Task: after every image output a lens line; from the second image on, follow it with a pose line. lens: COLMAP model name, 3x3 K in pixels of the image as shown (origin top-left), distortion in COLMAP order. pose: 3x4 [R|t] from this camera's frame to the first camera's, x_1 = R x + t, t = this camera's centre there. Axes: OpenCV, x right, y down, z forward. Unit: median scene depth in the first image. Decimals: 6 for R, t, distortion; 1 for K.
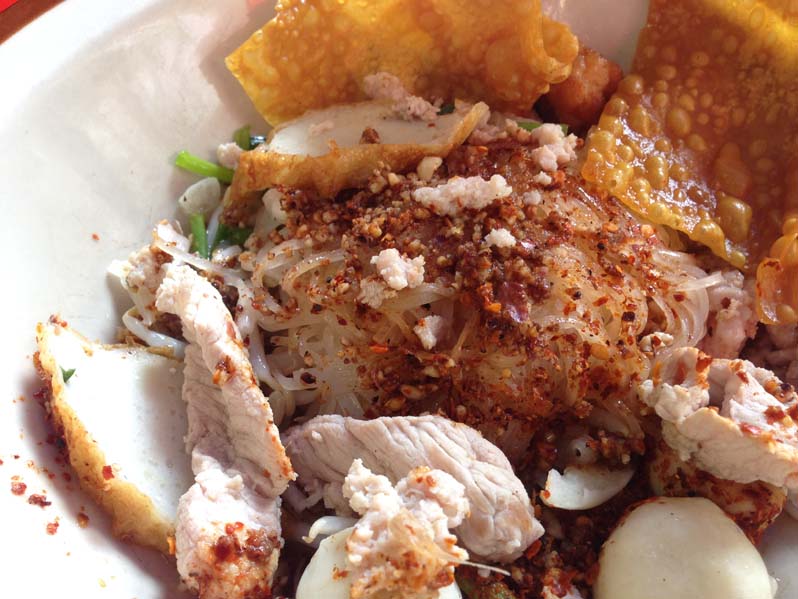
lens RADIAL K [[753.2, 0, 397.4], [0, 753.2, 299.7], [0, 0, 1]] dist [-0.000674, 0.000000]
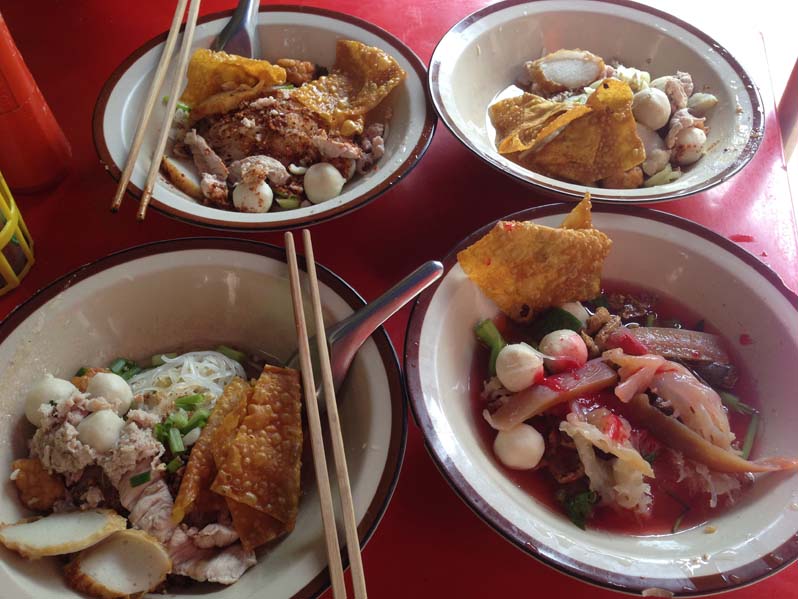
lens RADIAL K [[753.2, 0, 400.5], [0, 753.2, 299.5], [0, 0, 1]] dist [-0.000674, 0.000000]
pose [[0.985023, -0.148737, 0.087215, 0.299951], [0.152620, 0.987489, -0.039647, 1.129643], [-0.080227, 0.052364, 0.995400, -2.875420]]
